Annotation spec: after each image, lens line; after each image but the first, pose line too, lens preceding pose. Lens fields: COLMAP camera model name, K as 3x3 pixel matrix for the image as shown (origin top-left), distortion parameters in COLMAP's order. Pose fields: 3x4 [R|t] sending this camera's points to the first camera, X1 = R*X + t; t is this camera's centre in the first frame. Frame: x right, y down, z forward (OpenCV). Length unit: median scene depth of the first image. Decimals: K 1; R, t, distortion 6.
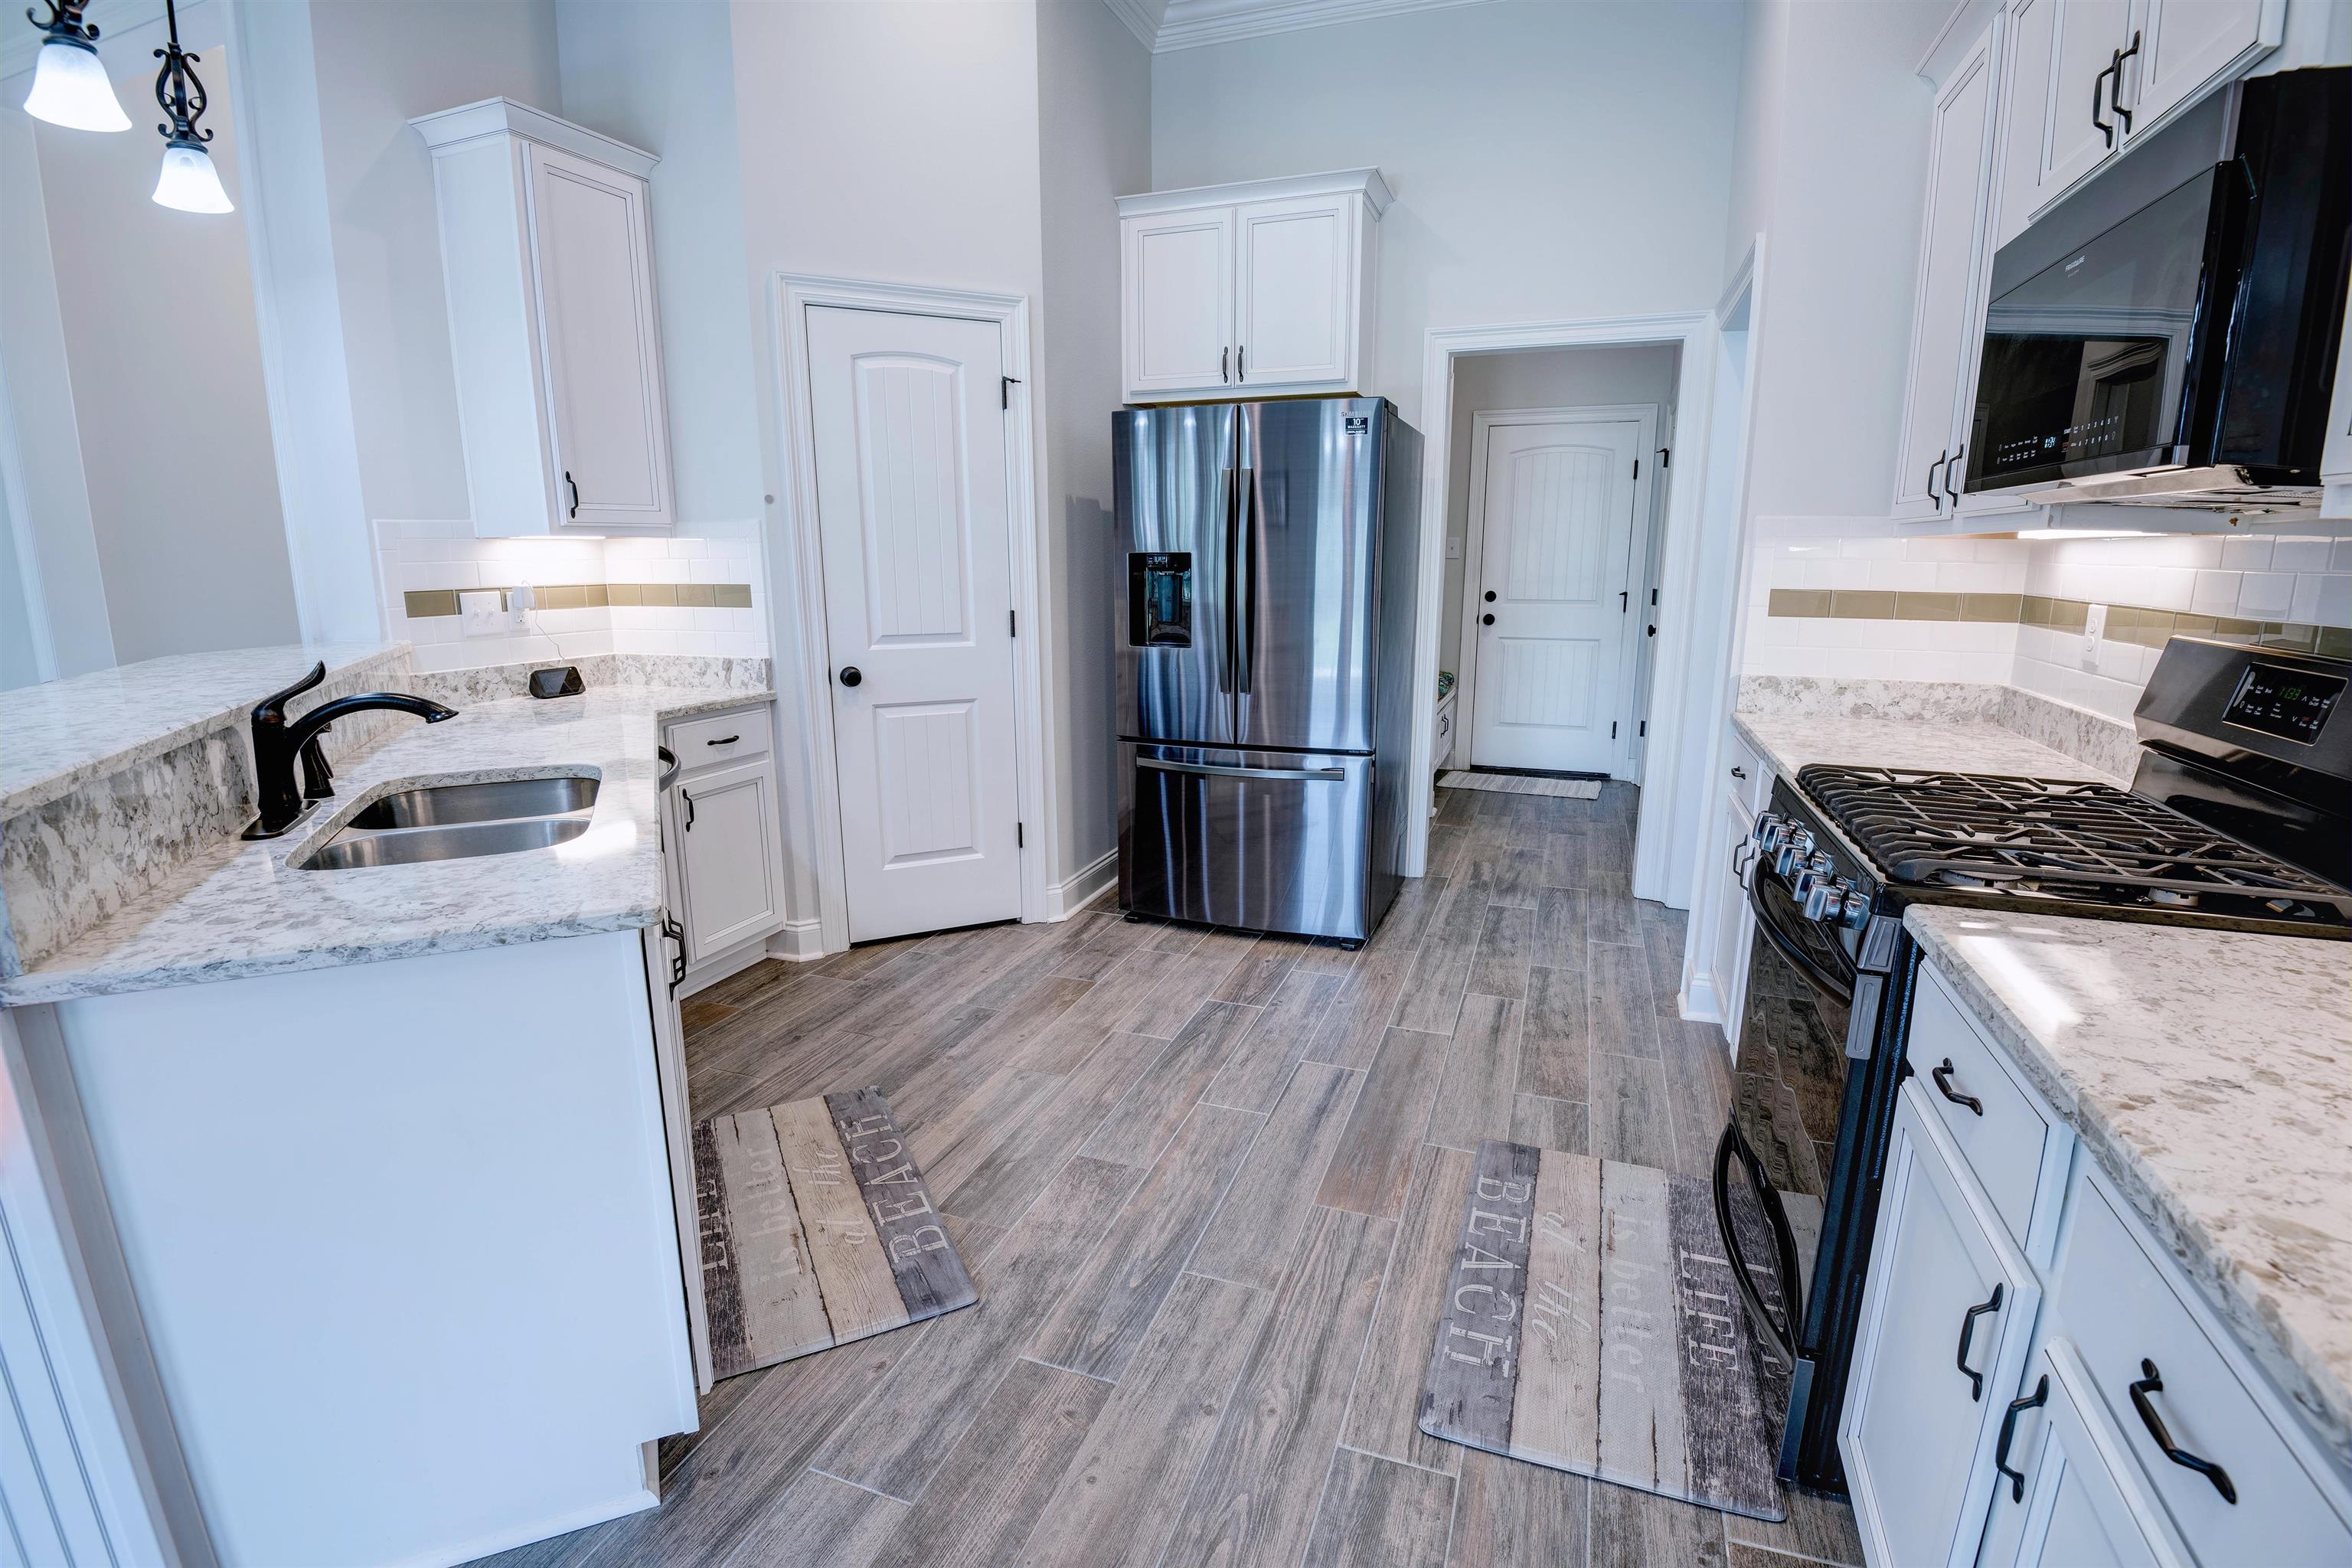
lens RADIAL K [[1088.1, 0, 1176.2], [0, 1088.1, 779.1], [0, 0, 1]] dist [-0.028107, -0.008593]
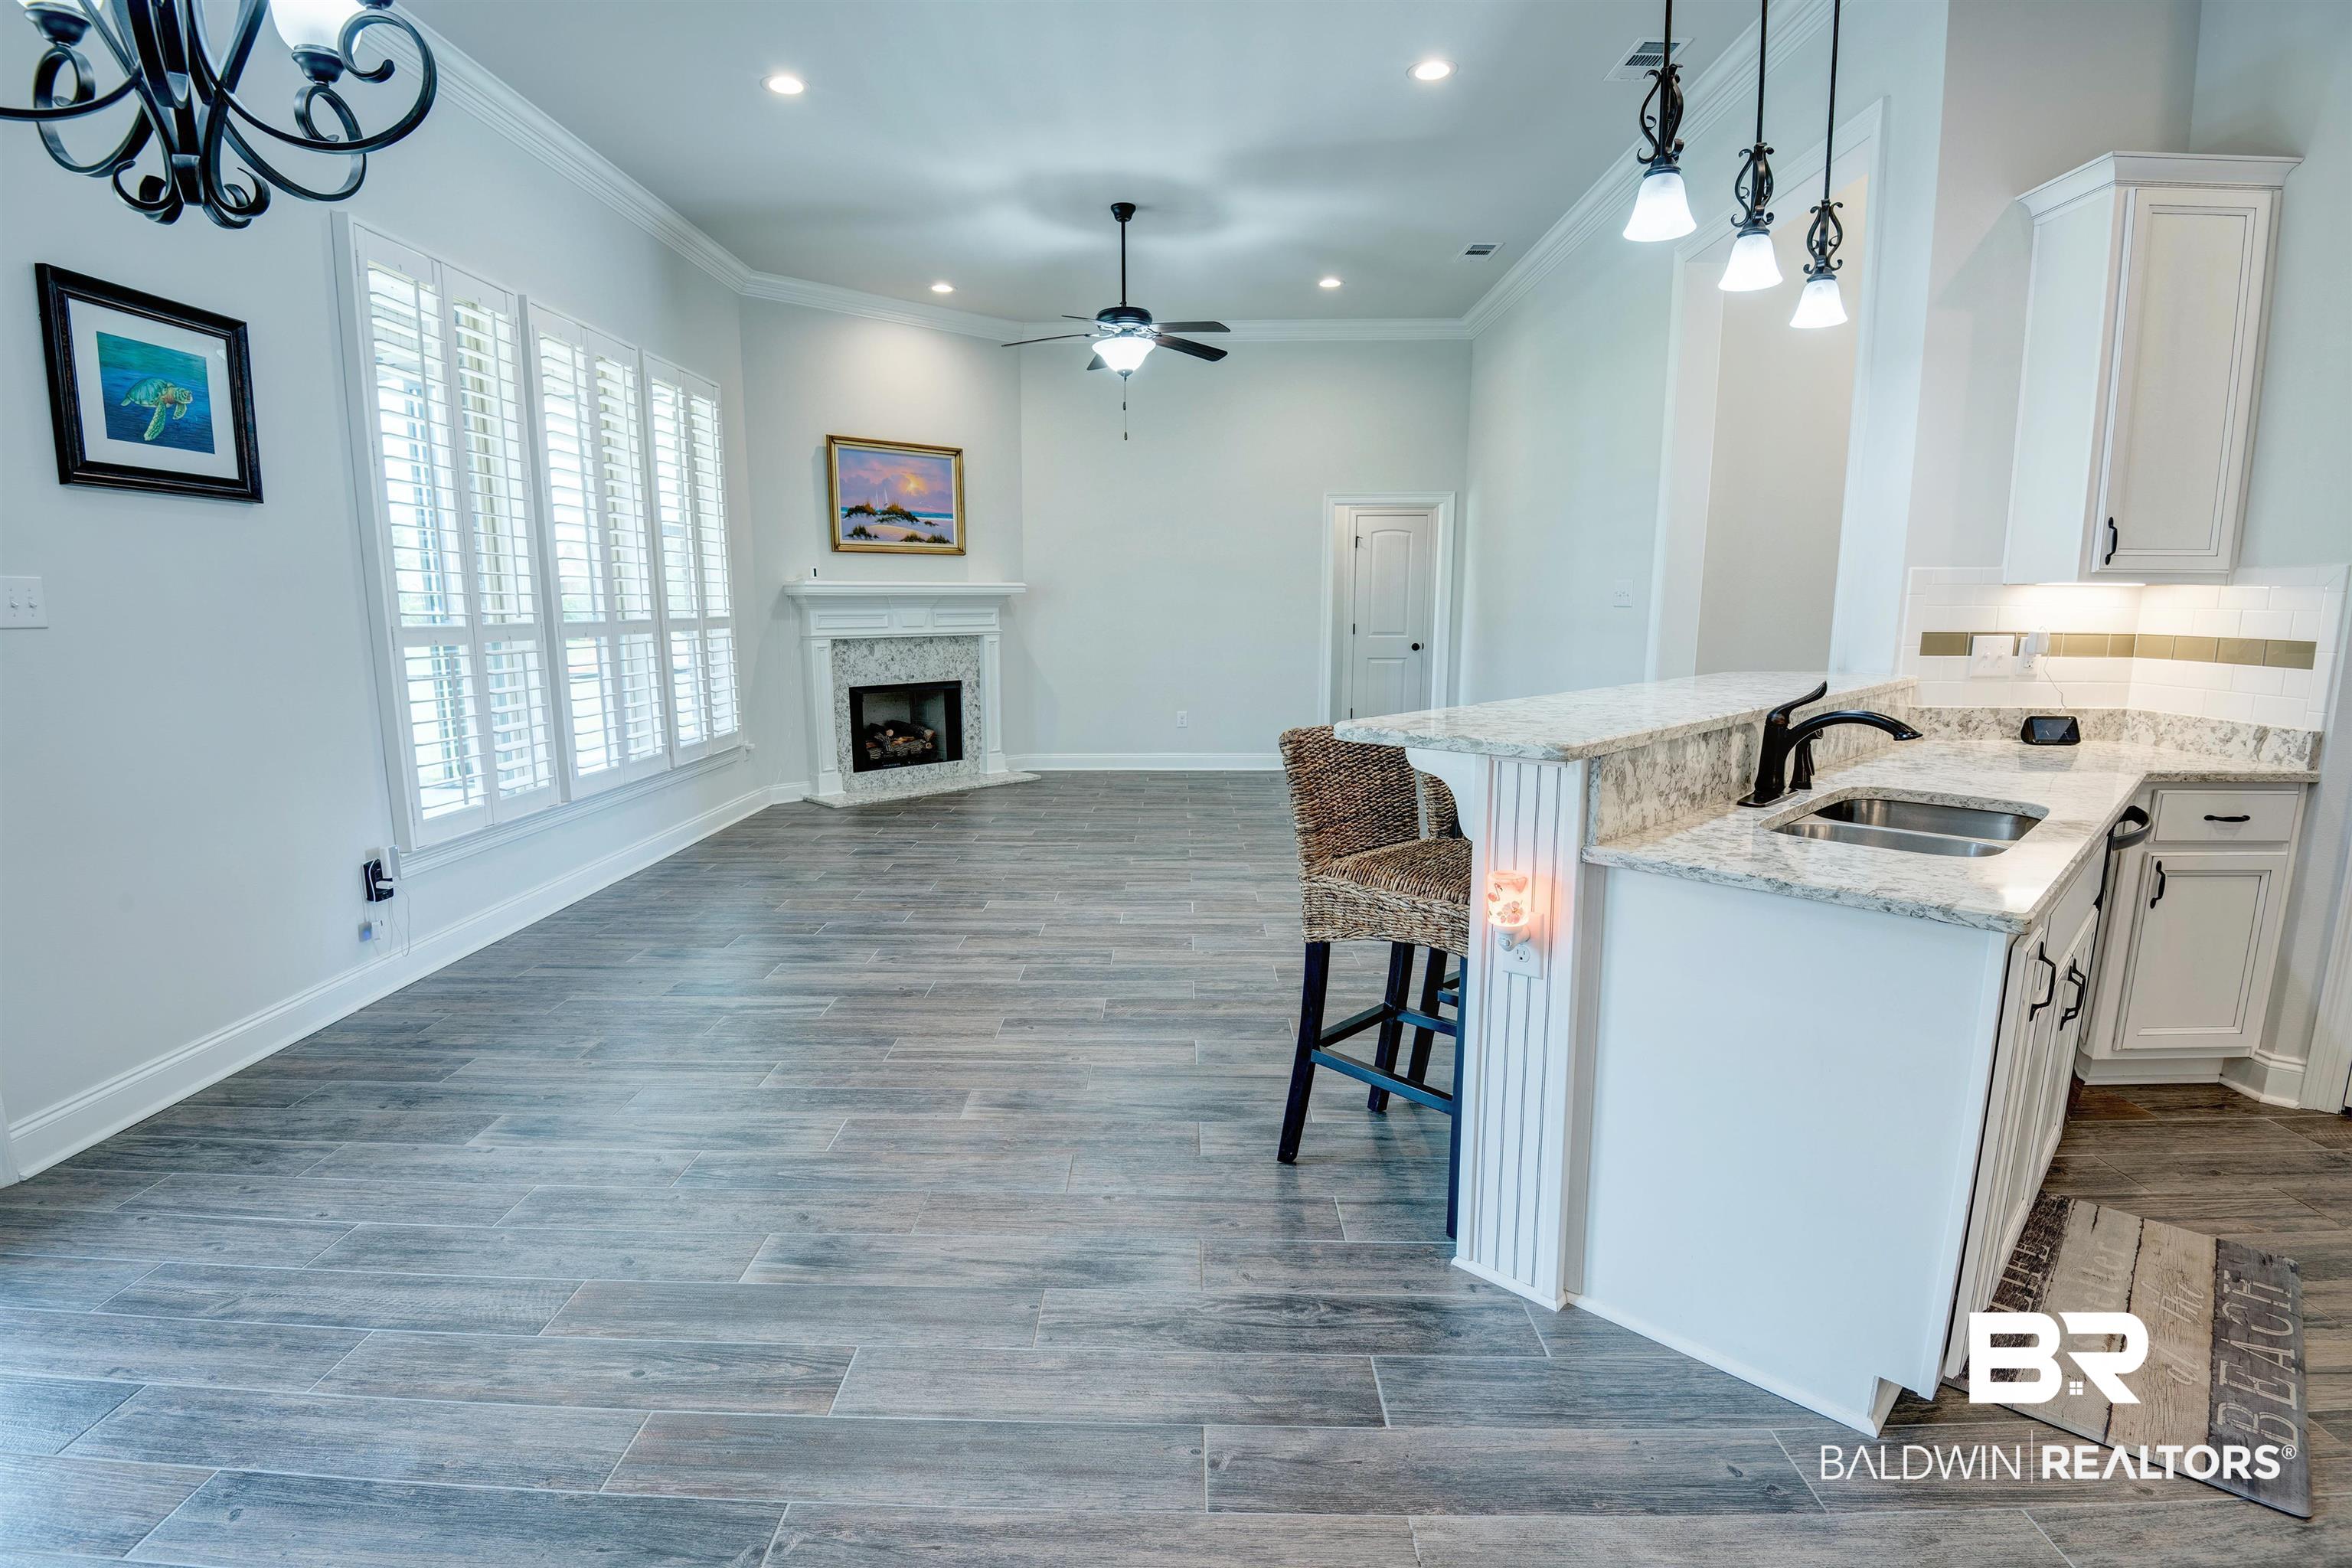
lens RADIAL K [[1088.1, 0, 1164.1], [0, 1088.1, 828.6], [0, 0, 1]] dist [-0.028107, -0.008593]
pose [[0.319208, 0.189057, -0.928635, 0.101259], [-0.186257, 0.973303, 0.134127, 0.021151], [0.929201, 0.130151, 0.345900, -0.092718]]
